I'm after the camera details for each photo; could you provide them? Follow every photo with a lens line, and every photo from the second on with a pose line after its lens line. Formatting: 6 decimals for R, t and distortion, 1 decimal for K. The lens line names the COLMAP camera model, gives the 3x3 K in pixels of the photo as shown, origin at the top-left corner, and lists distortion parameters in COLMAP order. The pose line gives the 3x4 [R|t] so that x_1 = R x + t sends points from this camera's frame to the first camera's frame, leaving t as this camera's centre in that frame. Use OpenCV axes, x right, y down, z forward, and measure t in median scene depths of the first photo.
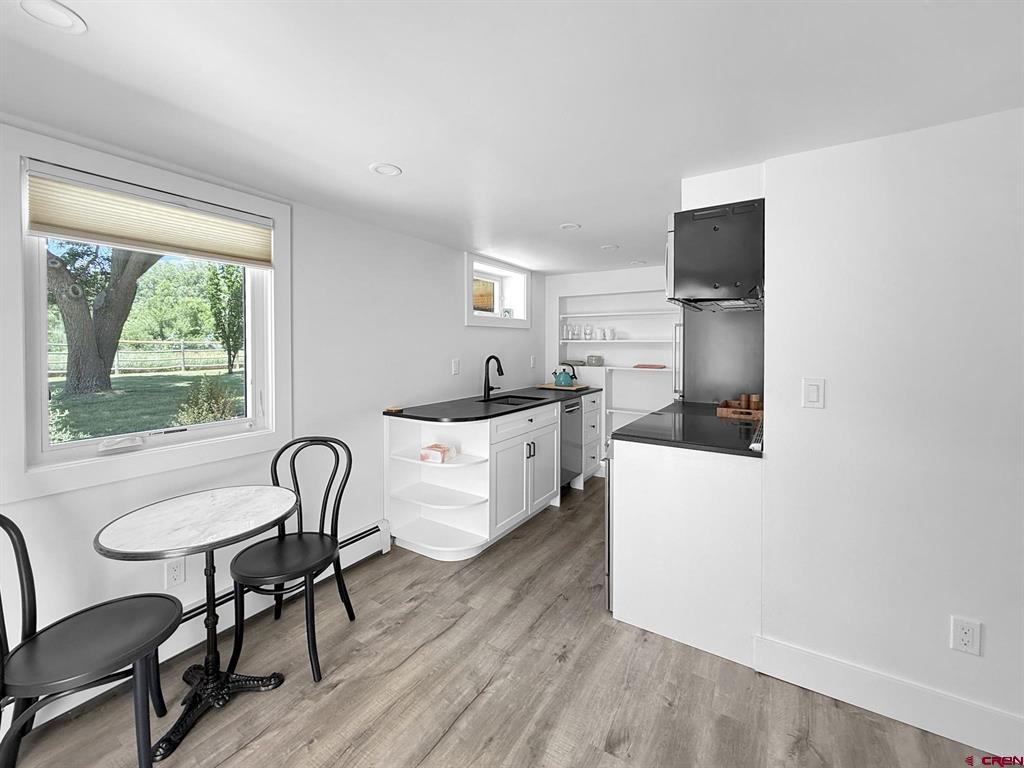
lens RADIAL K [[419.2, 0, 509.4], [0, 419.2, 352.9], [0, 0, 1]] dist [0.000400, 0.000041]
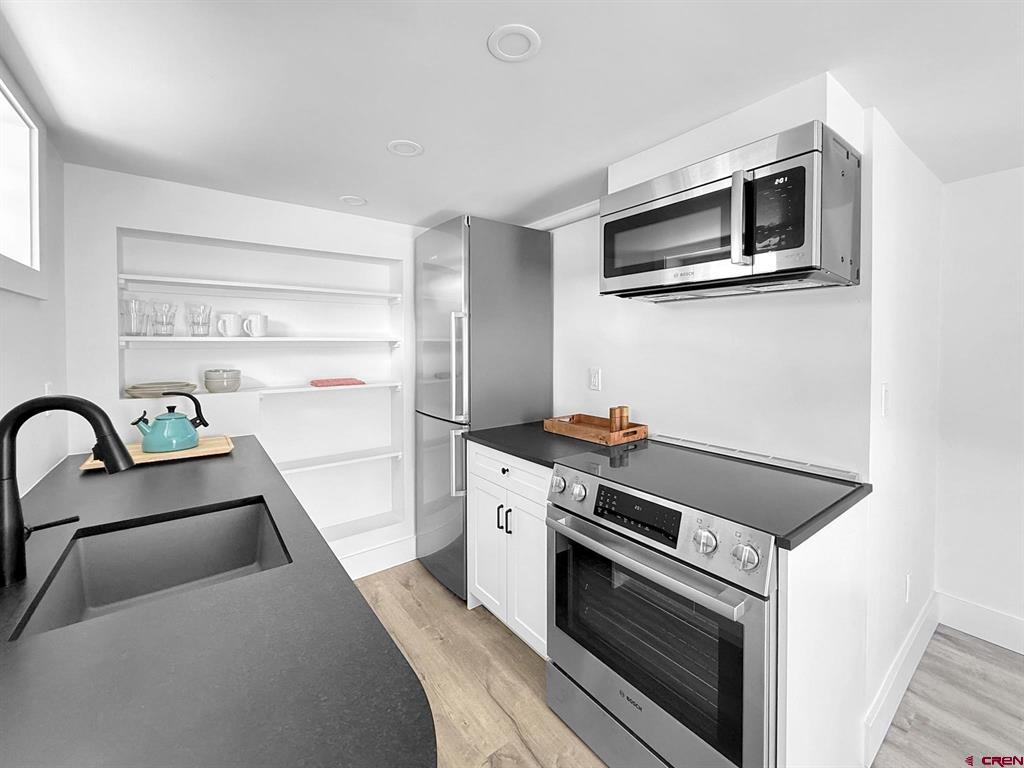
lens RADIAL K [[419.2, 0, 509.4], [0, 419.2, 352.9], [0, 0, 1]] dist [0.000400, 0.000041]
pose [[0.338614, -0.022245, 0.940663, -0.139204], [0.020225, 0.999662, 0.016359, -0.013724], [-0.940708, 0.013486, 0.338949, 0.542862]]
